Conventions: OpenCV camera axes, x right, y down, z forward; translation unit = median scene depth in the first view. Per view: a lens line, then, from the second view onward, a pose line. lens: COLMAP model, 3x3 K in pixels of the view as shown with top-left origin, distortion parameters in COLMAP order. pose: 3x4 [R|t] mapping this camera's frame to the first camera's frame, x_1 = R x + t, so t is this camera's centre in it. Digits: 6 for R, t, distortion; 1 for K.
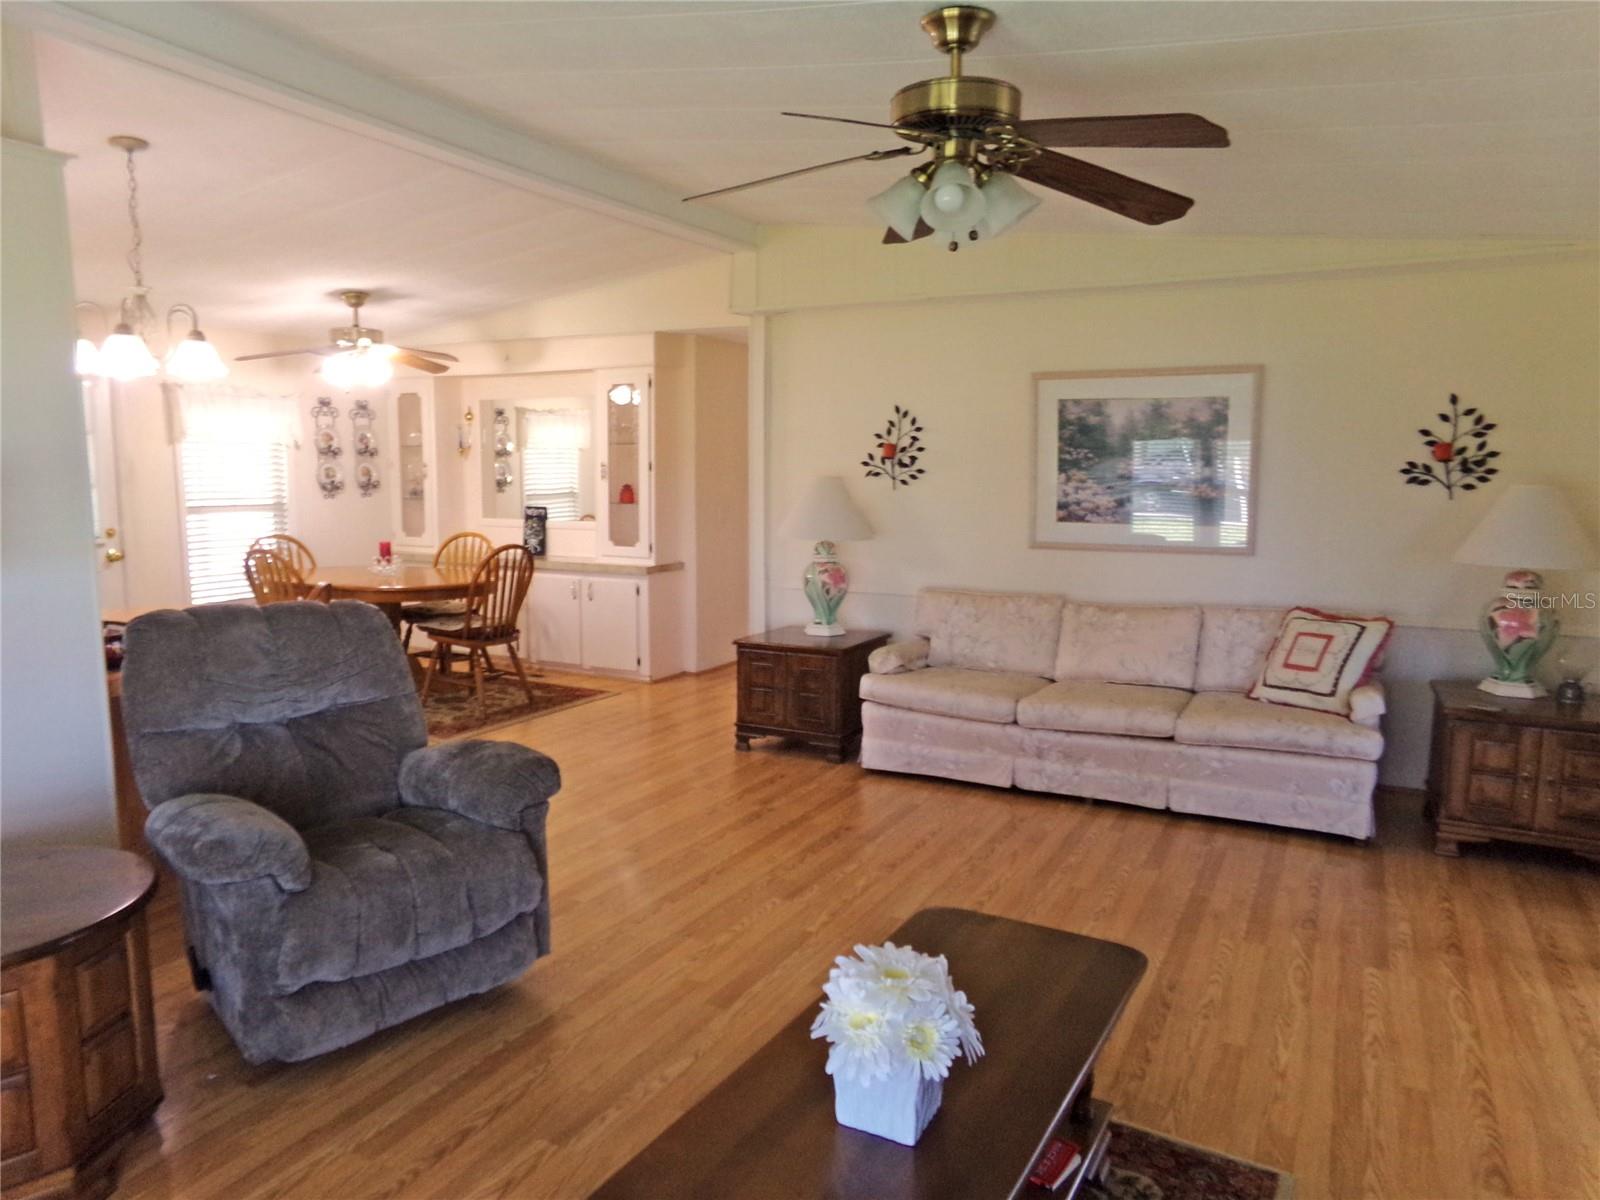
lens RADIAL K [[1123.5, 0, 794.3], [0, 1123.5, 616.9], [0, 0, 1]] dist [-0.002716, 0.003964]
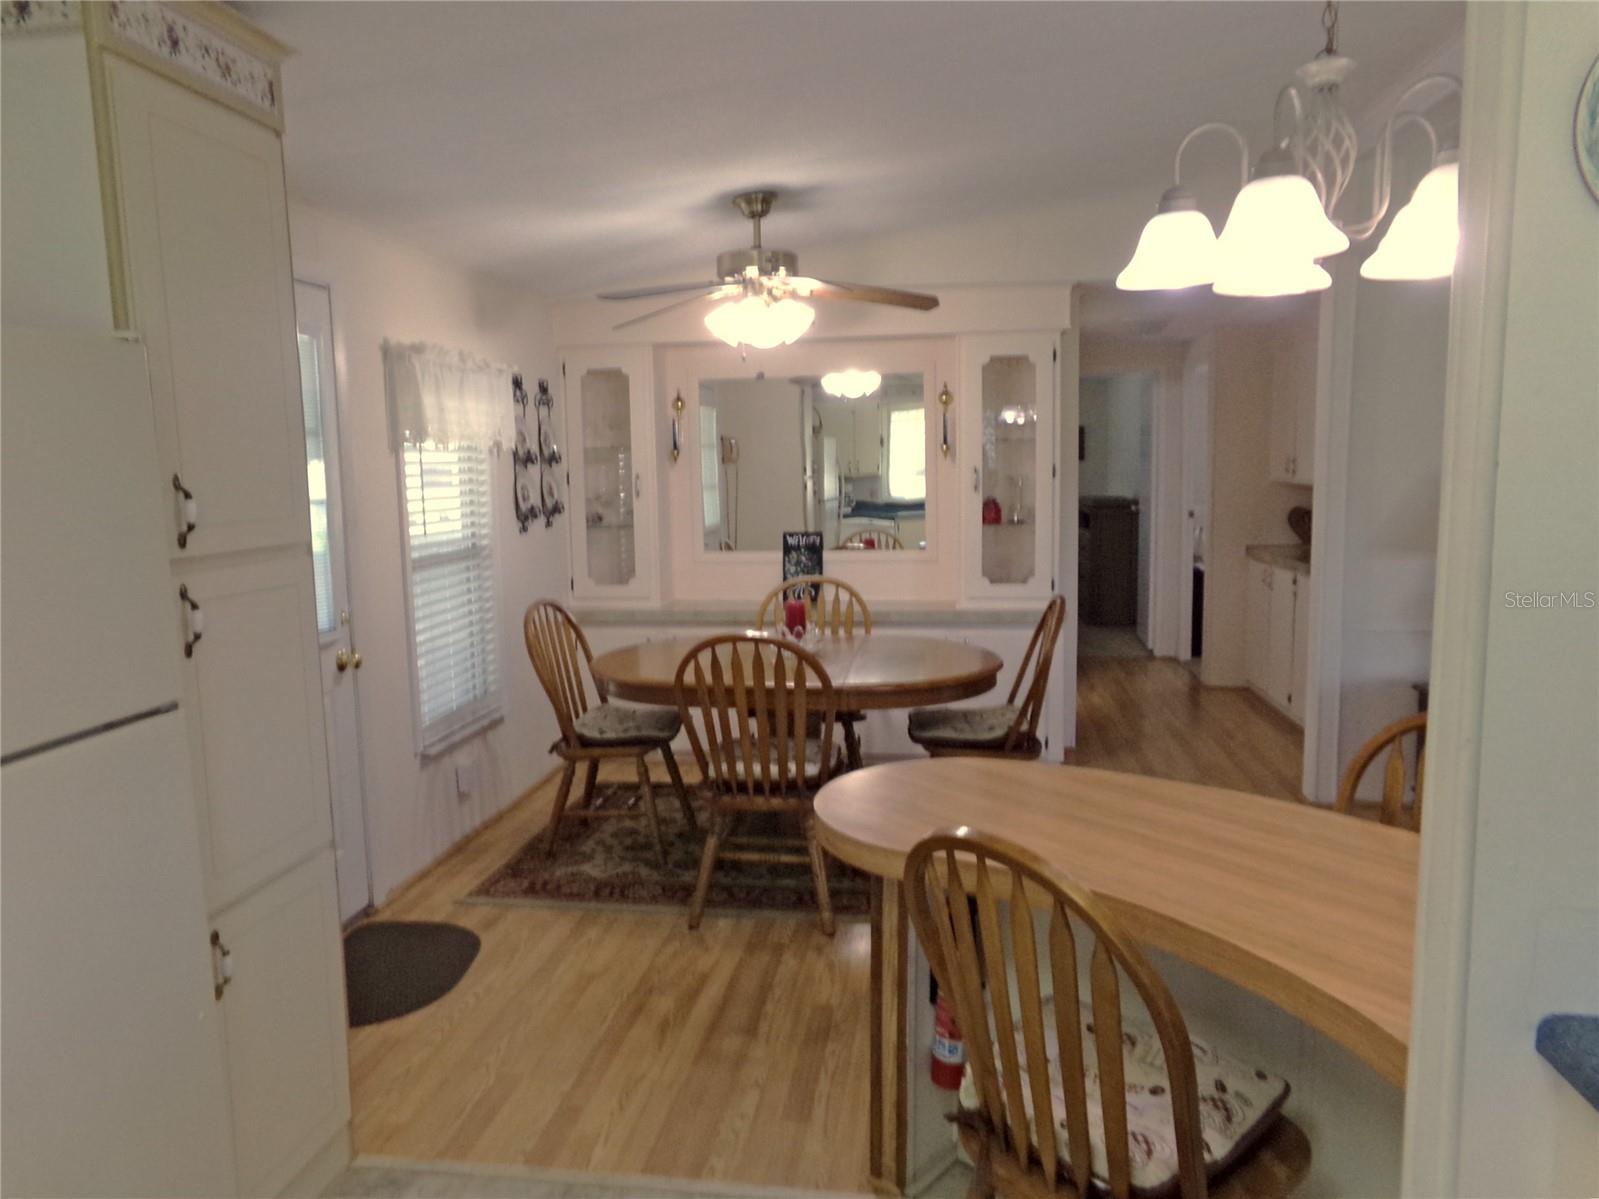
lens RADIAL K [[1153.8, 0, 762.3], [0, 1153.8, 607.9], [0, 0, 1]] dist [-0.147660, 0.171752]
pose [[0.940574, -0.063401, 0.333617, -0.532246], [0.066833, 0.997763, 0.001191, -0.058678], [-0.332946, 0.021176, 0.942708, 0.368339]]
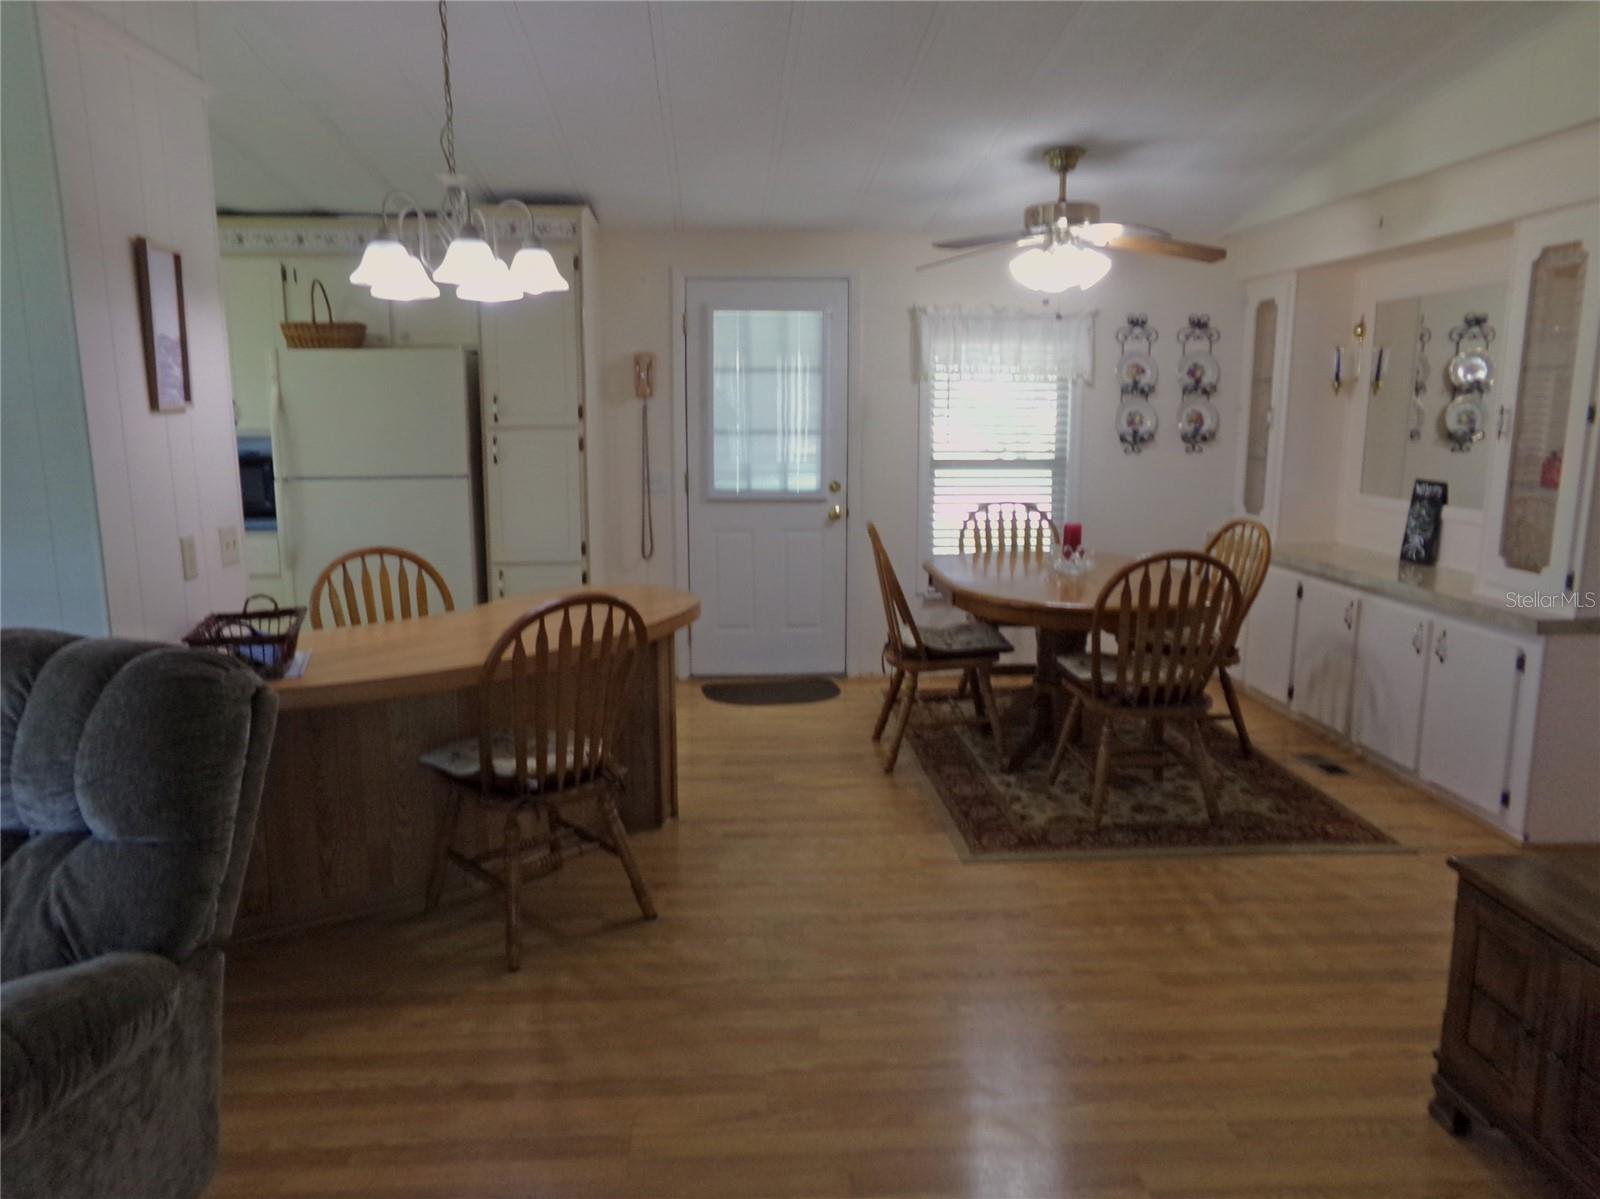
lens RADIAL K [[1132.3, 0, 751.6], [0, 1132.3, 622.2], [0, 0, 1]] dist [-0.008587, 0.003282]
pose [[0.500097, 0.162061, -0.850670, 0.112183], [-0.111776, 0.986195, 0.122168, -0.062678], [0.858726, 0.033988, 0.511307, 0.433526]]
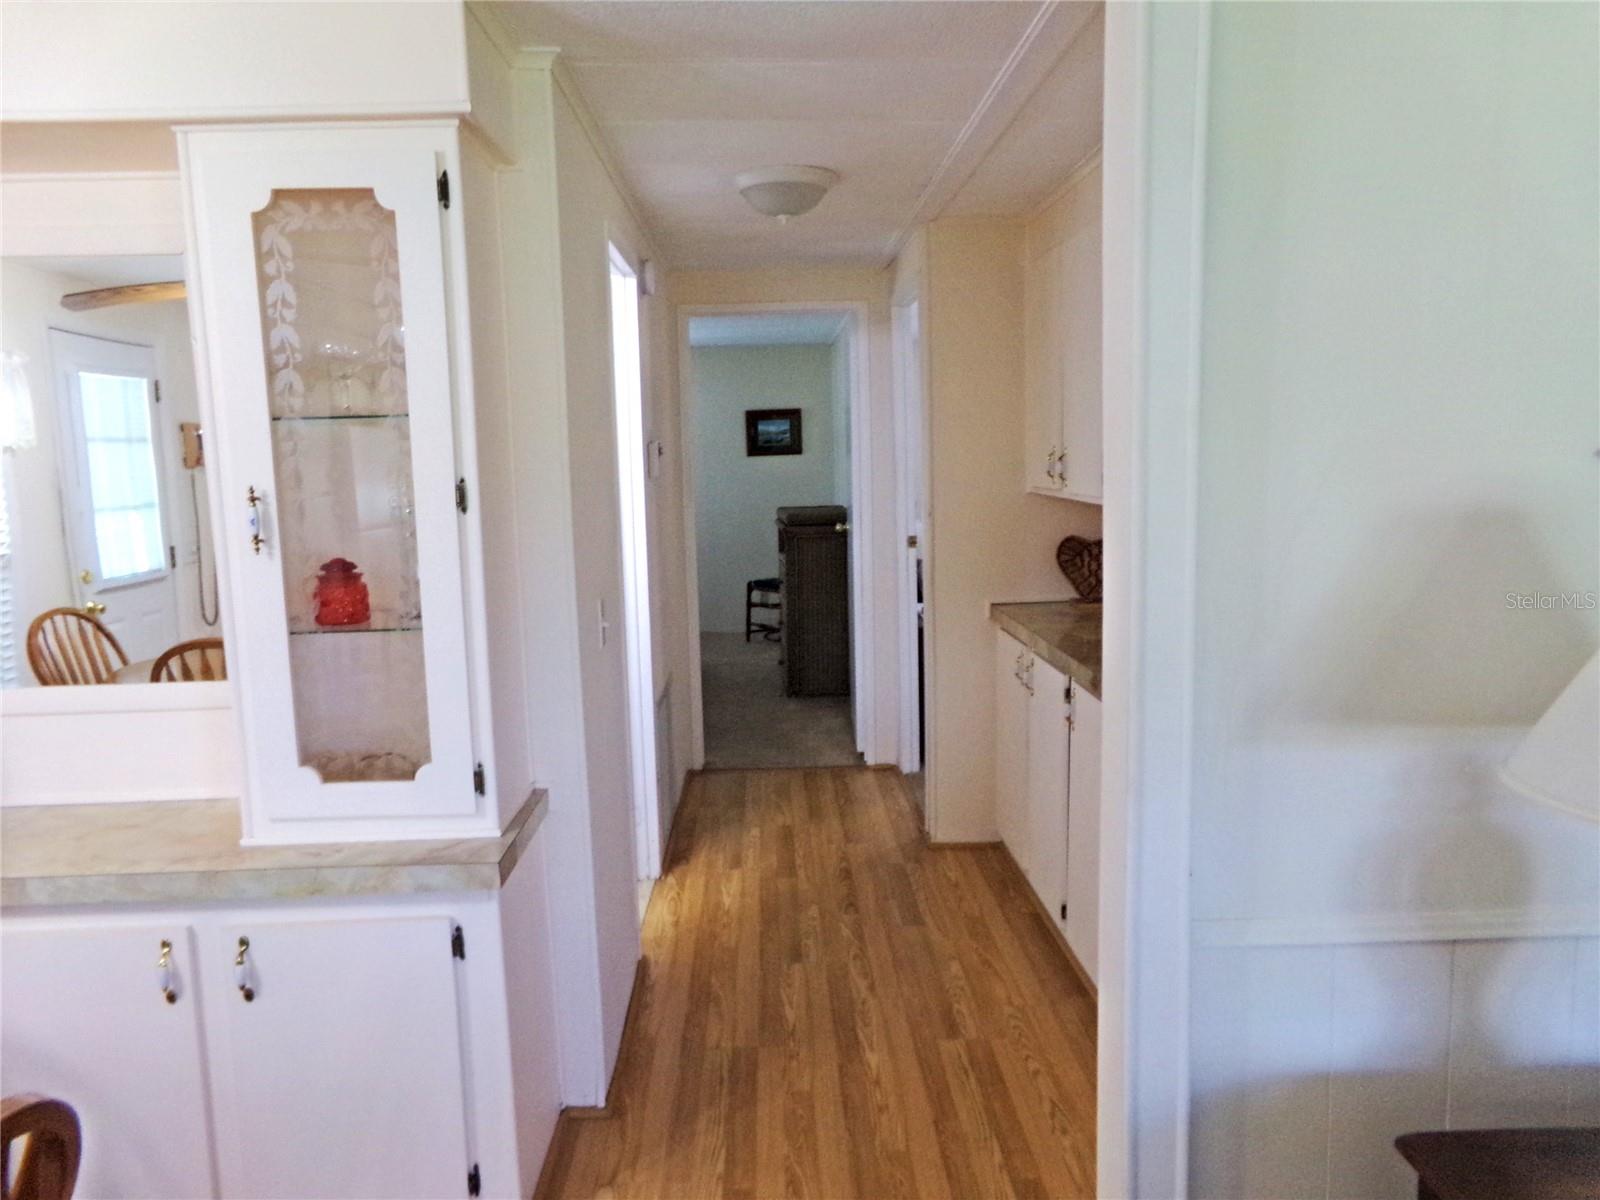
lens RADIAL K [[1096.9, 0, 800.0], [0, 1096.9, 608.2], [0, 0, 1]] dist [-0.005547, 0.002137]
pose [[0.859784, -0.097963, 0.501172, -0.188975], [0.096556, 0.994910, 0.028827, -0.102501], [-0.501445, 0.023607, 0.864867, 0.700167]]
